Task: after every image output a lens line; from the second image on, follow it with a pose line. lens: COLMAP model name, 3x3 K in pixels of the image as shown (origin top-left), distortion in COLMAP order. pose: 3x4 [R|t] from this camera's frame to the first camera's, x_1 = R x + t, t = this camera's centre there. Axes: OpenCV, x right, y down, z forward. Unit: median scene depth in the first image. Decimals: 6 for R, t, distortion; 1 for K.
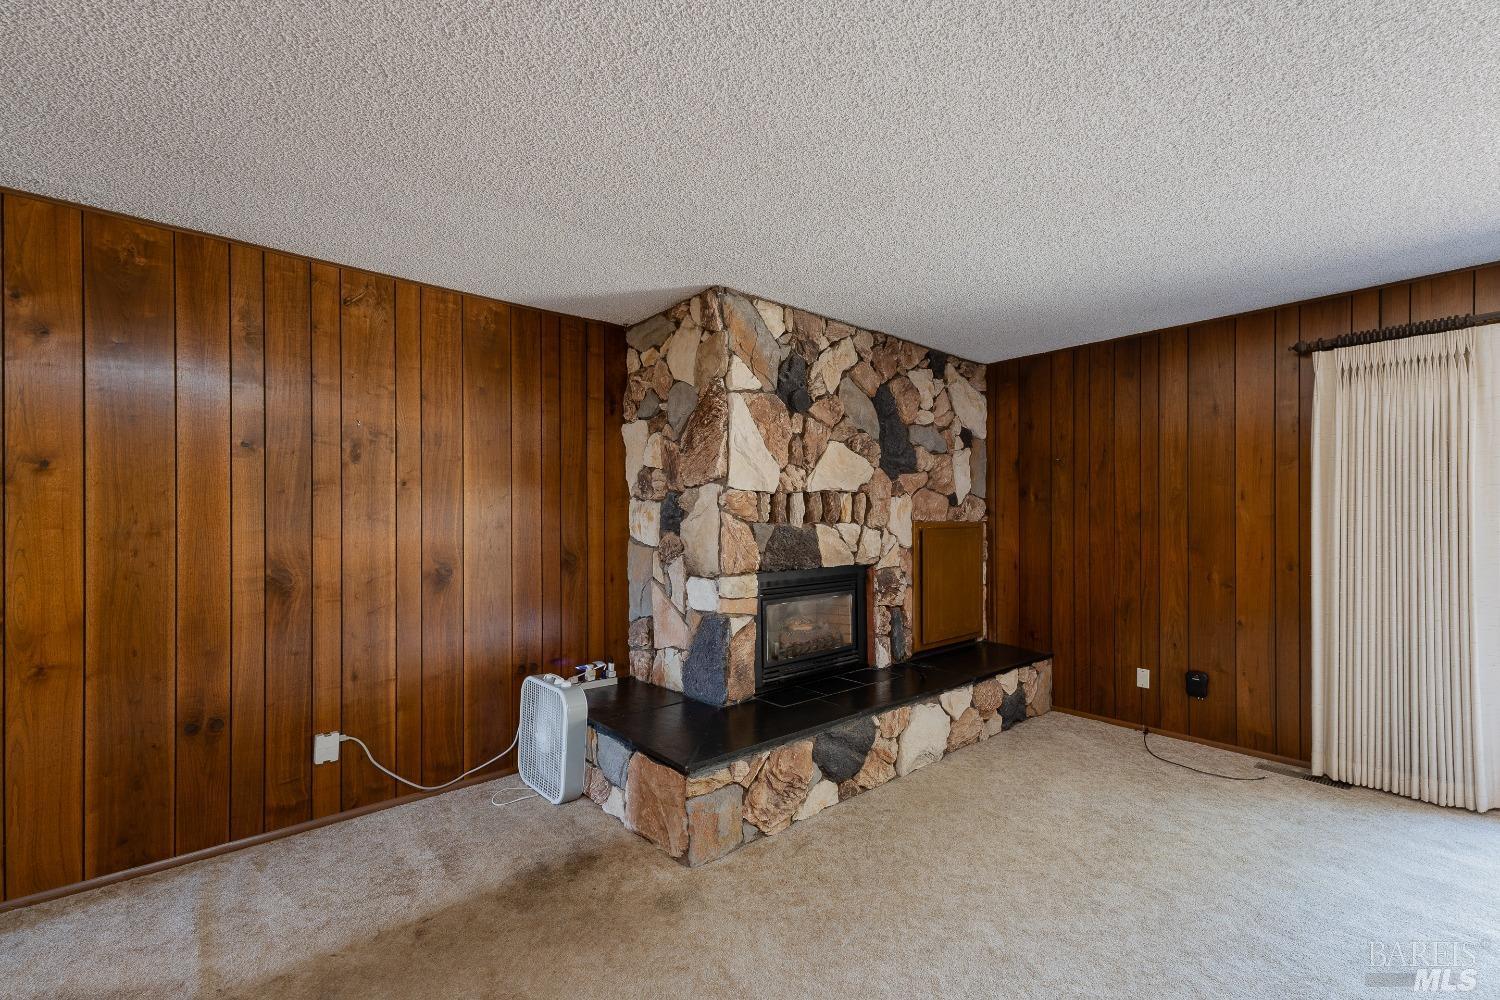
lens RADIAL K [[608.9, 0, 776.1], [0, 608.9, 526.7], [0, 0, 1]] dist [0.008122, -0.001443]
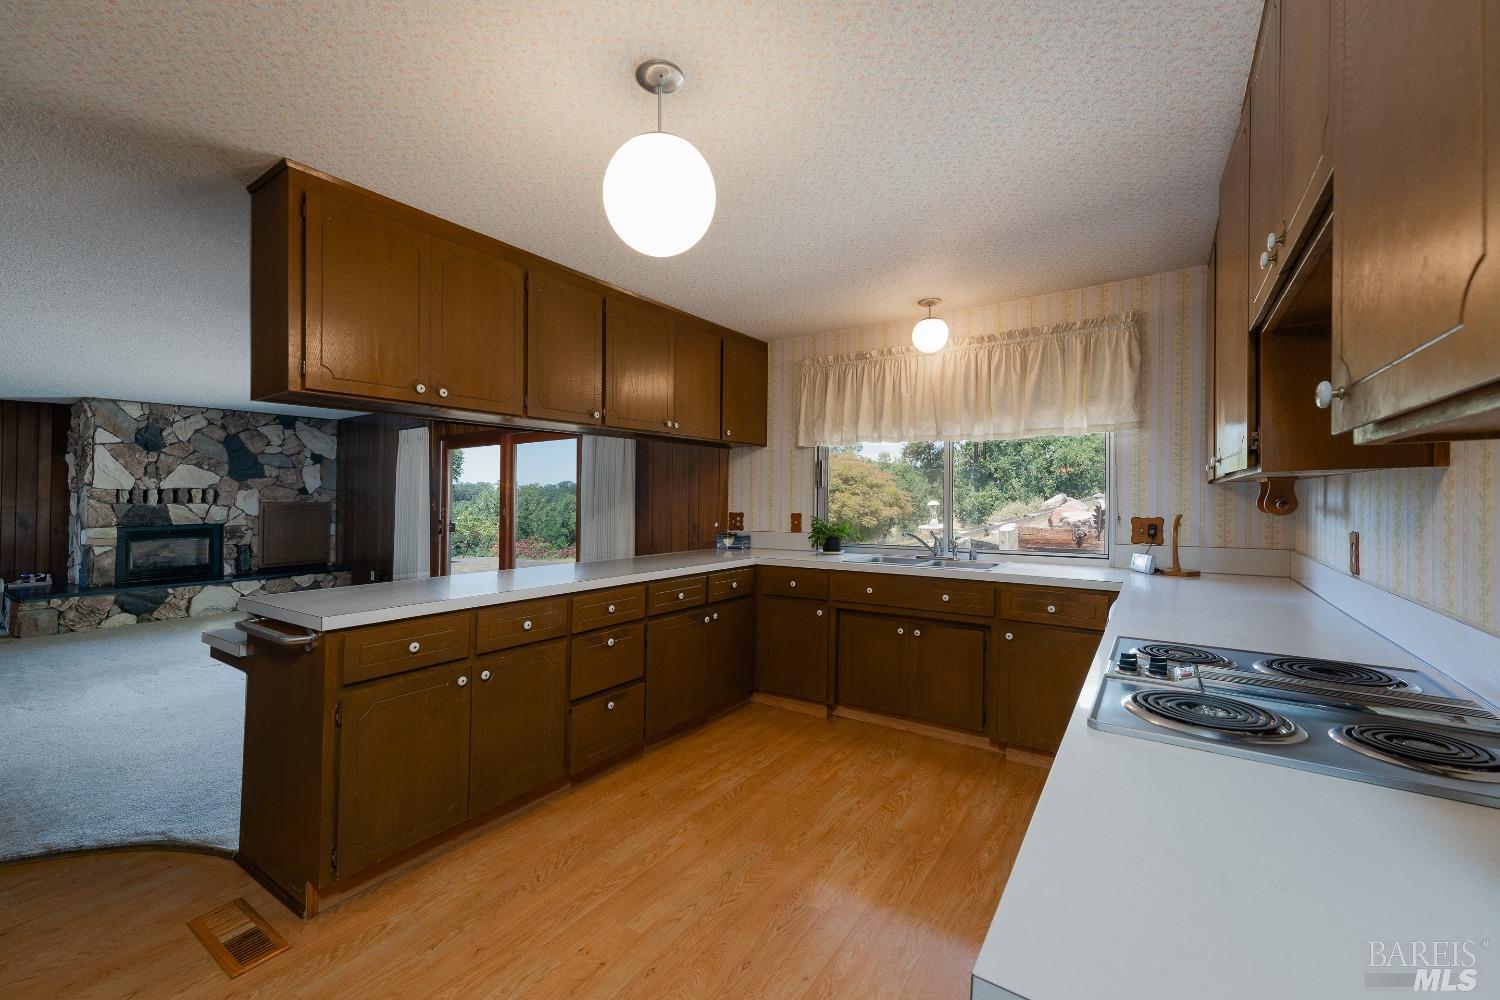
lens RADIAL K [[608.9, 0, 747.5], [0, 608.9, 491.5], [0, 0, 1]] dist [0.008122, -0.001443]
pose [[0.970385, 0.005414, 0.241501, 1.457689], [-0.001172, 0.999843, -0.017706, -0.012282], [-0.241559, 0.016899, 0.970239, -1.496677]]
